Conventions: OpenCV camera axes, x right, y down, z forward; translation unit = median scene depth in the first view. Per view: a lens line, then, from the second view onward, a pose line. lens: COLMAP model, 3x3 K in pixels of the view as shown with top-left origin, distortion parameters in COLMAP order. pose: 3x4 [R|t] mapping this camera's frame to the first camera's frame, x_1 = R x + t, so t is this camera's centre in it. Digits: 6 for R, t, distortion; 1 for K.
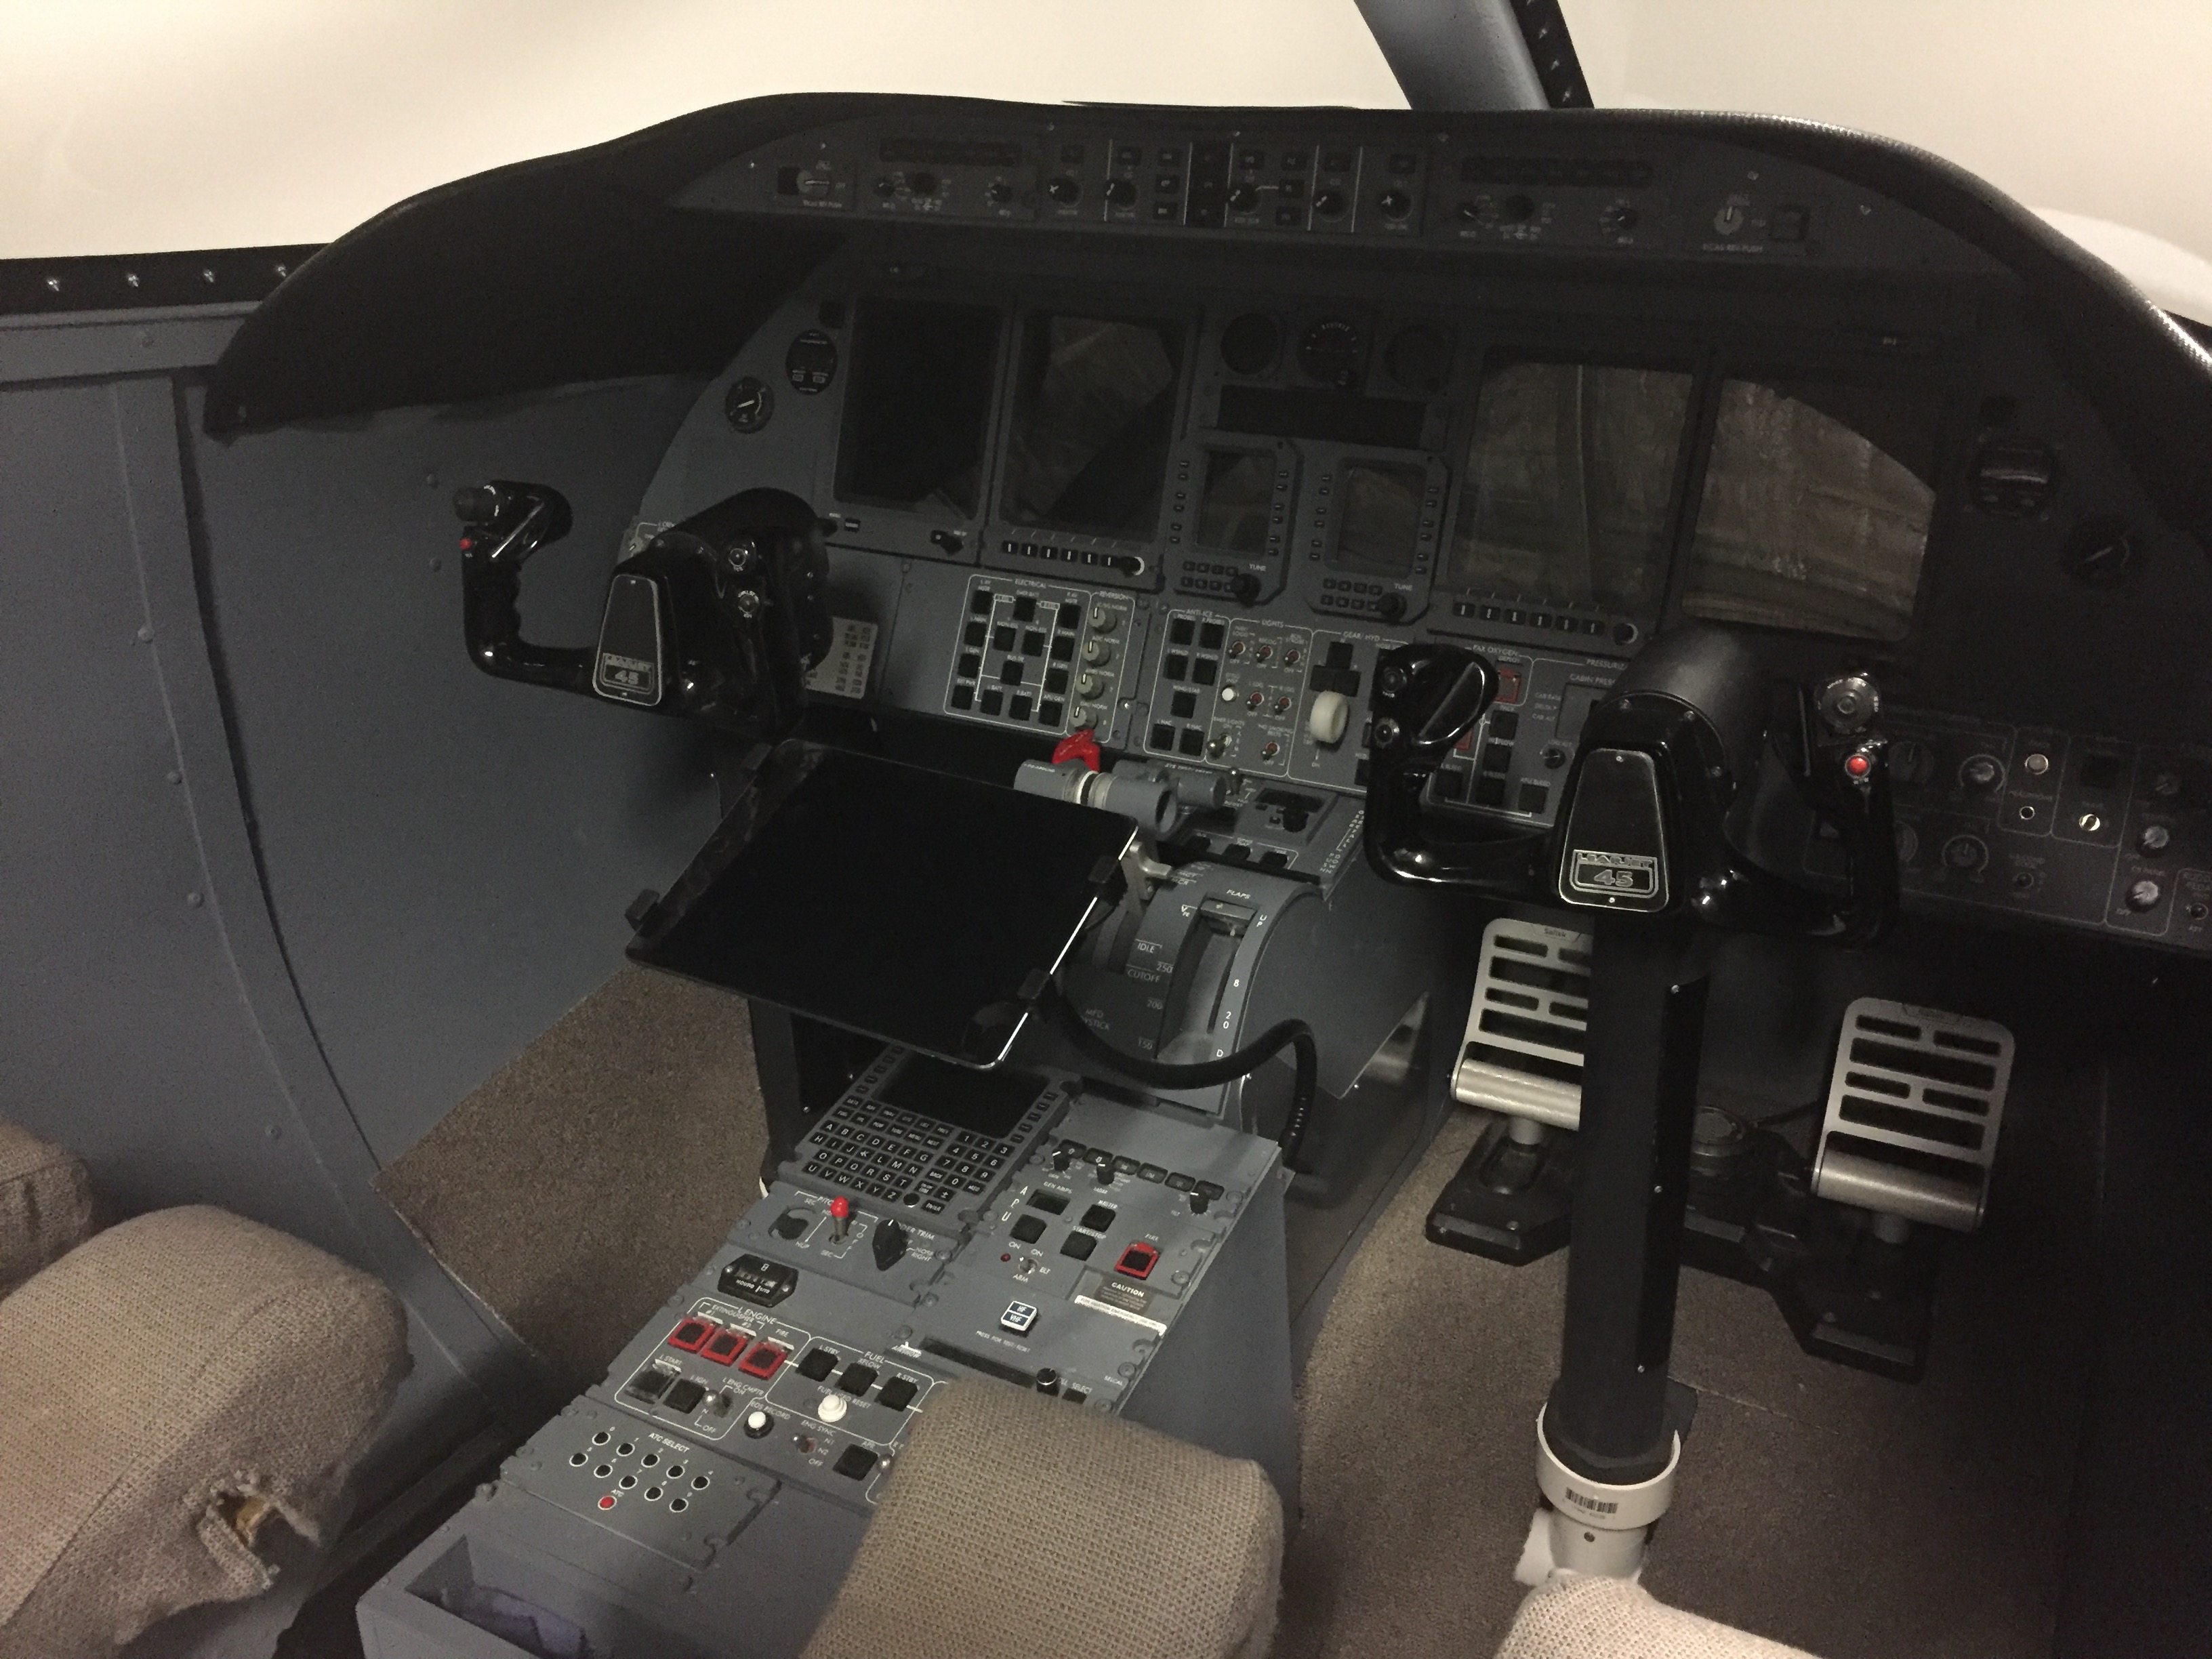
lens RADIAL K [[1920.5, 0, 1105.2], [0, 1920.5, 831.2], [0, 0, 1]] dist [0.050407, -0.002196]
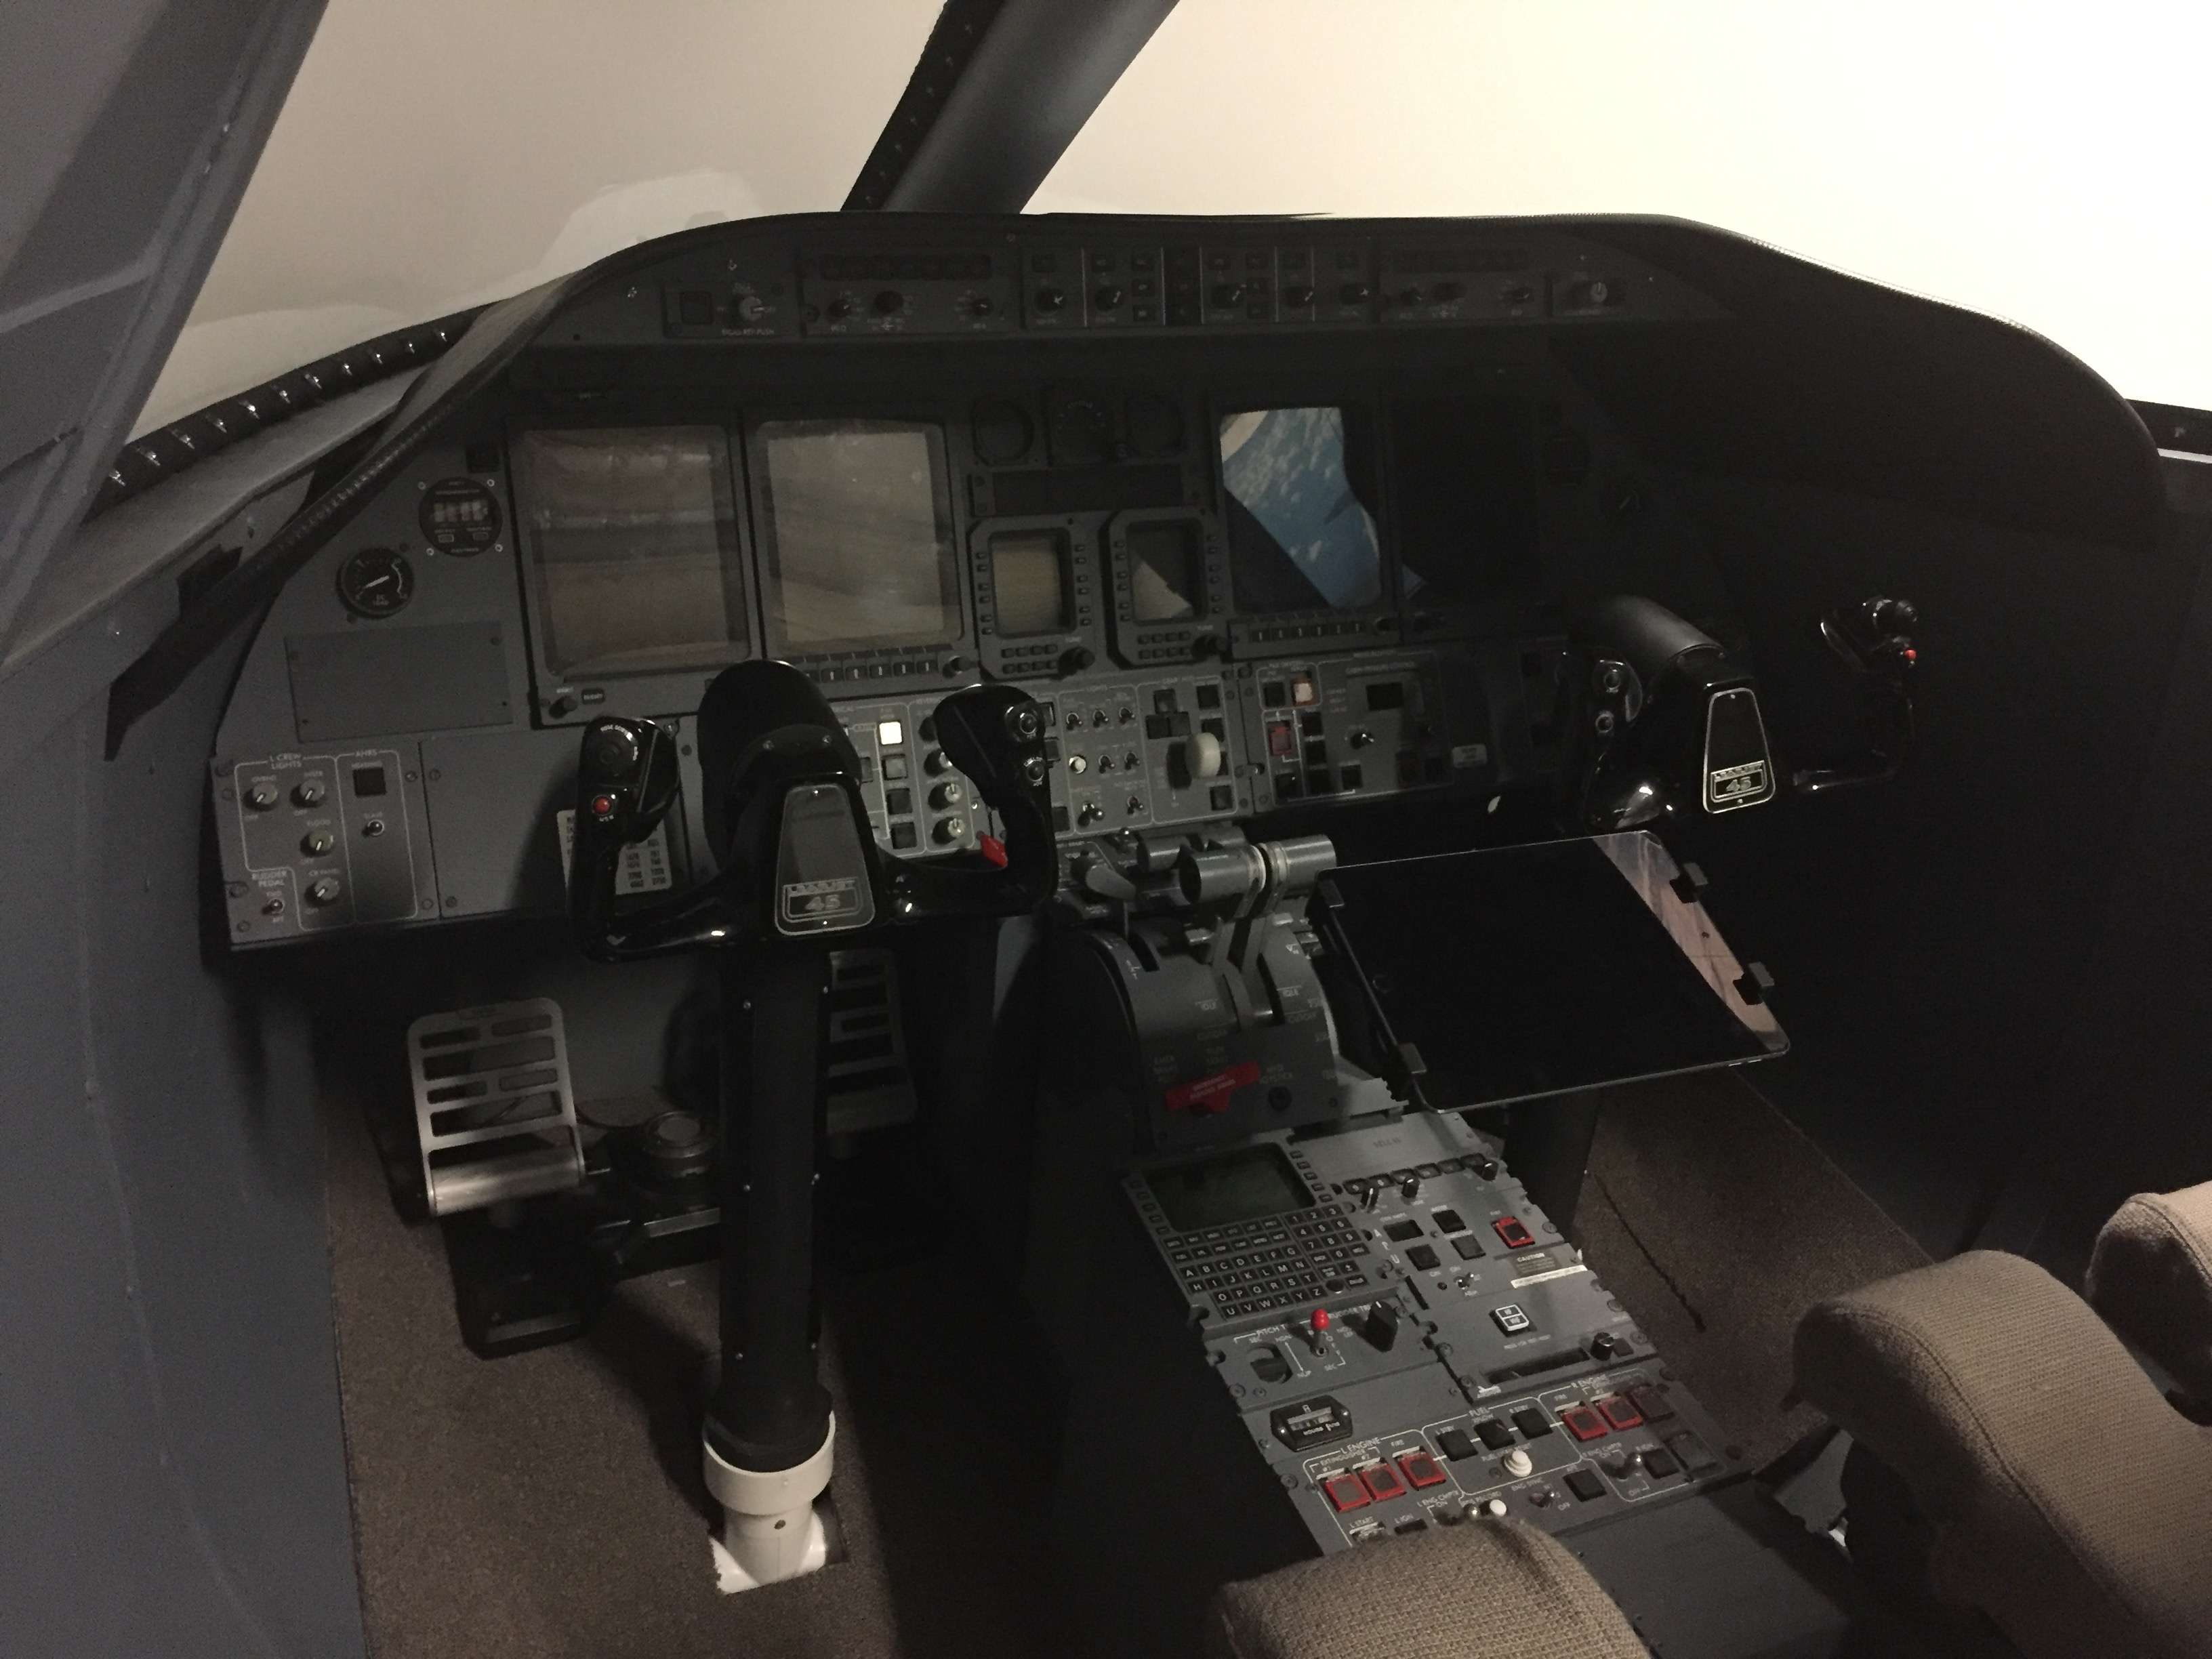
lens RADIAL K [[1958.9, 0, 1111.9], [0, 1958.9, 801.9], [0, 0, 1]] dist [0.048369, -0.010208]
pose [[0.615830, -0.258755, 0.744177, -0.802828], [0.276456, 0.955444, 0.103438, -0.175686], [-0.737784, 0.142032, 0.659926, 0.334603]]
